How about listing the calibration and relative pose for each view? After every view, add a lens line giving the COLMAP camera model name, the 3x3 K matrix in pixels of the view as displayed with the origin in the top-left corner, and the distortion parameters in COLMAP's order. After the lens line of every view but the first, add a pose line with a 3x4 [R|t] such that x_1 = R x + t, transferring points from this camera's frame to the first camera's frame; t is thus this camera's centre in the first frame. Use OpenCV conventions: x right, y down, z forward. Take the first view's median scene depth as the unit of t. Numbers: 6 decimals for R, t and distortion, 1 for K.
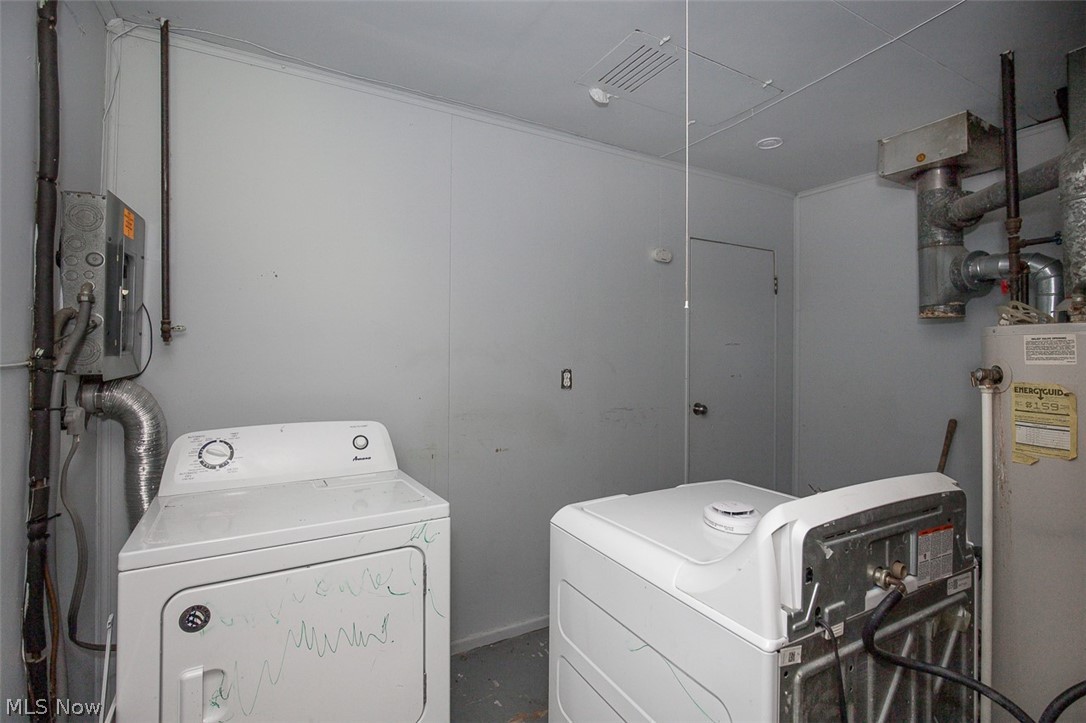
lens RADIAL K [[500.9, 0, 543.0], [0, 500.9, 361.5], [0, 0, 1]] dist [-0.011092, 0.000199]
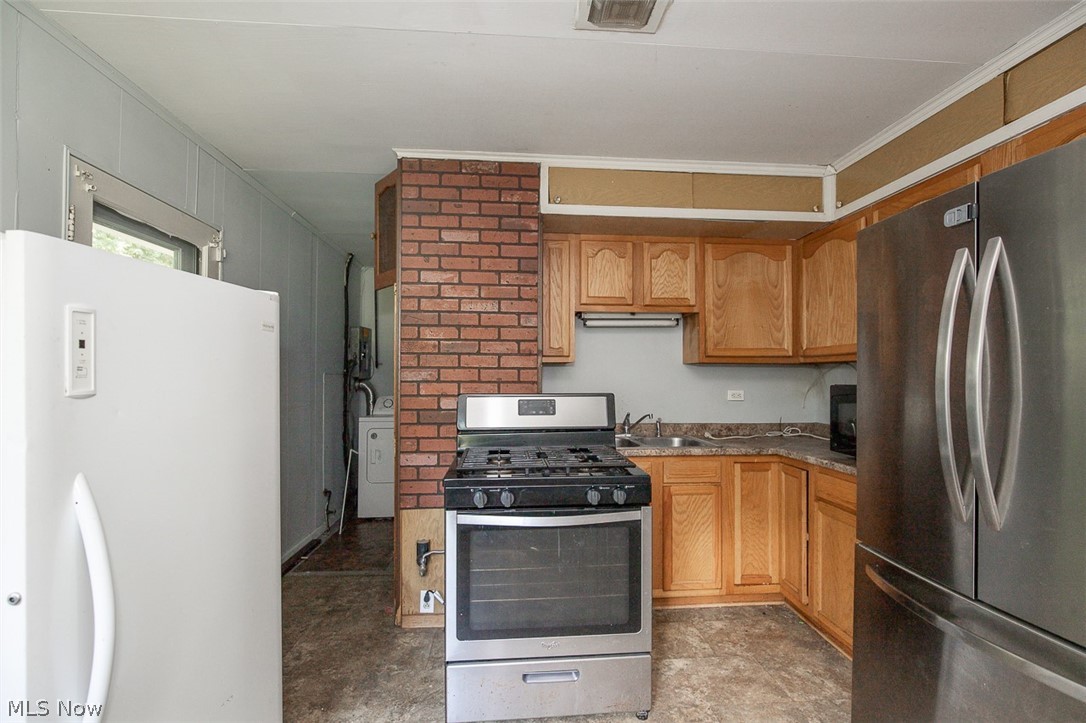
lens RADIAL K [[494.5, 0, 541.3], [0, 494.5, 368.8], [0, 0, 1]] dist [-0.015374, -0.000165]
pose [[0.914614, 0.000923, -0.404327, 1.664311], [-0.001232, 0.999999, -0.000503, -0.034464], [0.404326, 0.000958, 0.914614, -1.634047]]
